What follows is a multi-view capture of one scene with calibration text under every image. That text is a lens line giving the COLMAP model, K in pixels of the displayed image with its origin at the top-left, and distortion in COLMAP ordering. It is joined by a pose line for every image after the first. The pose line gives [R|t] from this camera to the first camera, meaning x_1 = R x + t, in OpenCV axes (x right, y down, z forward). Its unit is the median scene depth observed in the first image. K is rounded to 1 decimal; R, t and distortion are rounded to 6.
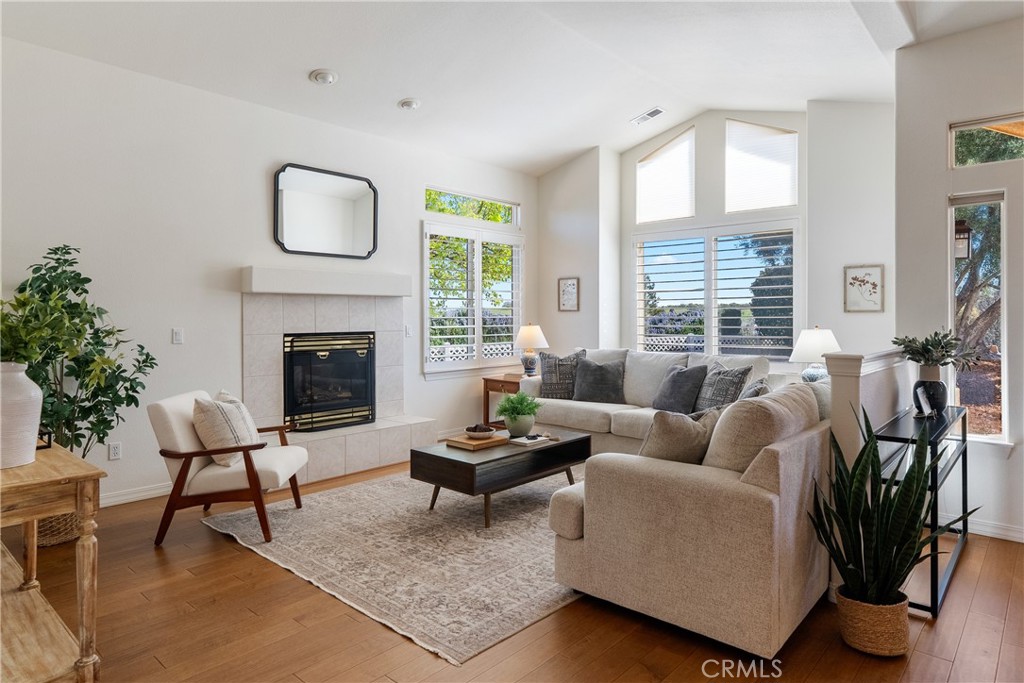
lens RADIAL K [[612.2, 0, 512.6], [0, 612.2, 316.4], [0, 0, 1]] dist [-0.004708, 0.005356]
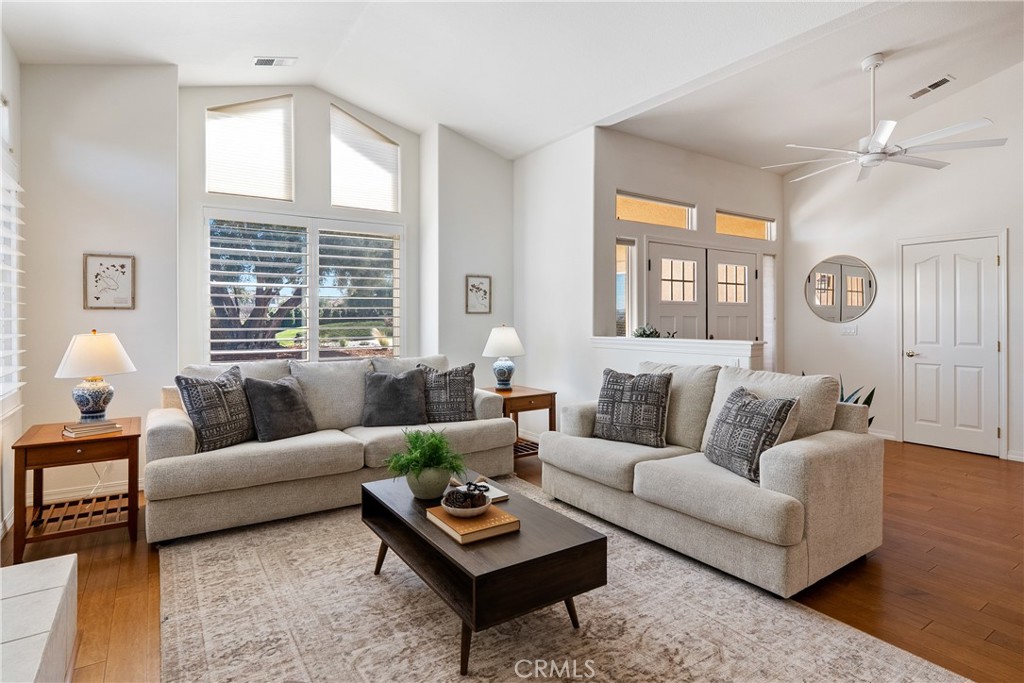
lens RADIAL K [[531.2, 0, 519.0], [0, 531.2, 316.1], [0, 0, 1]] dist [0.000101, 0.000901]
pose [[0.241518, -0.003650, 0.970389, -0.448185], [-0.001164, 0.999991, 0.004051, -0.005508], [-0.970396, -0.002108, 0.241512, 0.647082]]
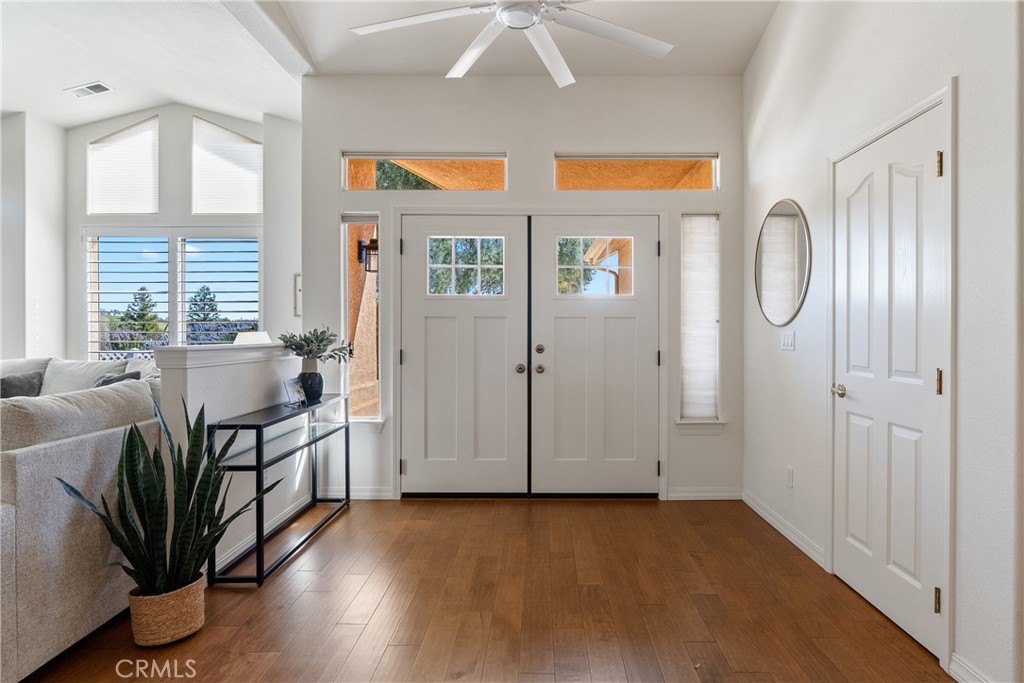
lens RADIAL K [[583.0, 0, 516.5], [0, 583.0, 332.3], [0, 0, 1]] dist [0.005550, 0.003095]
pose [[0.751439, -0.002802, 0.659797, 0.151698], [-0.001271, 0.999983, 0.005694, 0.014603], [-0.659802, -0.005118, 0.751422, -0.035915]]
